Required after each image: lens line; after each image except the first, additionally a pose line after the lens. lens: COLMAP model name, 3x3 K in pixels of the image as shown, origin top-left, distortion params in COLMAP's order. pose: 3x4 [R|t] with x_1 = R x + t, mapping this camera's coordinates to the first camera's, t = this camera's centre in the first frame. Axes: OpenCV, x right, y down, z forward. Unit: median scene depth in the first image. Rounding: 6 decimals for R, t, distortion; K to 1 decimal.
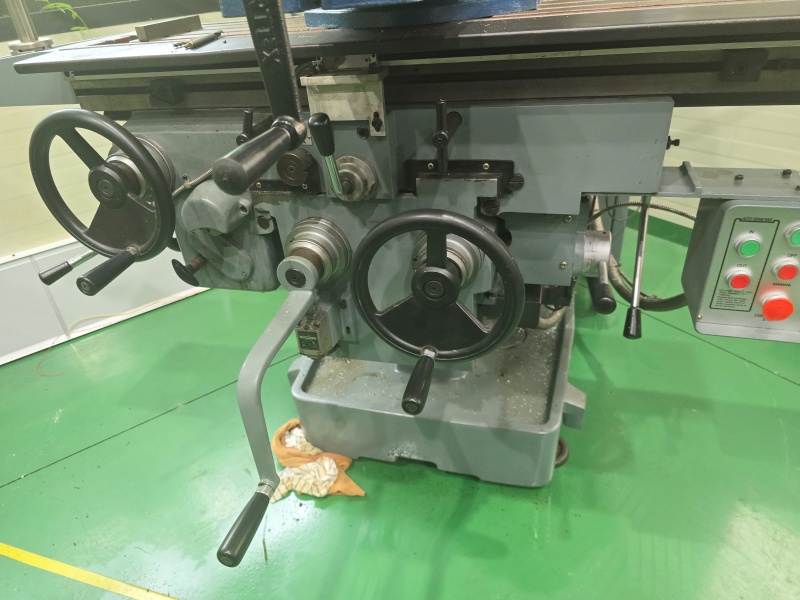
lens RADIAL K [[547.2, 0, 395.2], [0, 547.2, 308.2], [0, 0, 1]] dist [0.063638, -0.079428]
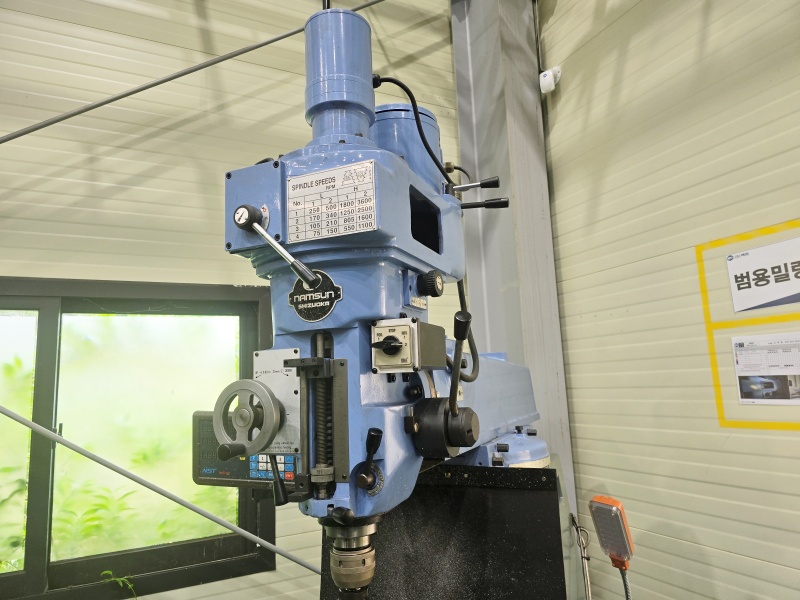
lens RADIAL K [[549.9, 0, 406.9], [0, 549.9, 291.4], [0, 0, 1]] dist [0.066656, -0.076777]
pose [[0.990409, 0.018183, -0.136962, 0.212669], [-0.104700, 0.745587, -0.658132, -0.650695], [0.090150, 0.666160, 0.740340, -0.322557]]
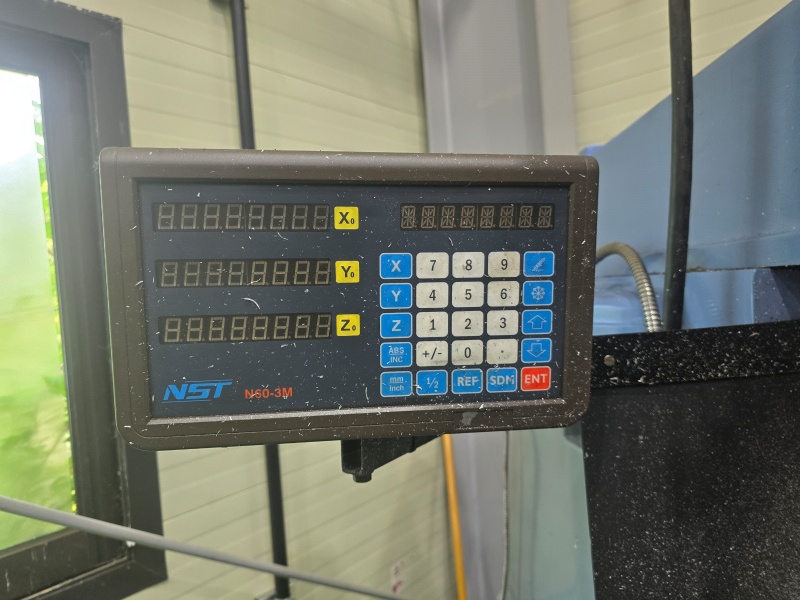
lens RADIAL K [[554.9, 0, 399.6], [0, 554.9, 273.3], [0, 0, 1]] dist [-0.000443, -0.000244]
pose [[0.957299, 0.027262, 0.287811, -0.574238], [0.143190, 0.820141, -0.553954, -1.110723], [-0.251148, 0.571511, 0.781217, 0.819457]]
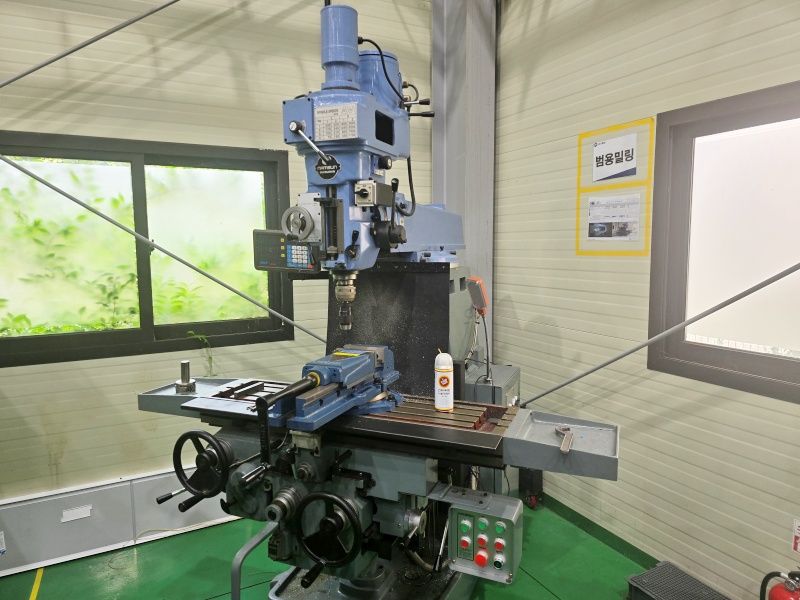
lens RADIAL K [[545.2, 0, 400.0], [0, 545.2, 300.0], [0, 0, 1]] dist [0.067079, -0.078894]
pose [[0.989333, 0.088572, -0.115655, 0.478742], [-0.130608, 0.890943, -0.434927, 0.066270], [0.064520, 0.445393, 0.893007, -1.252664]]
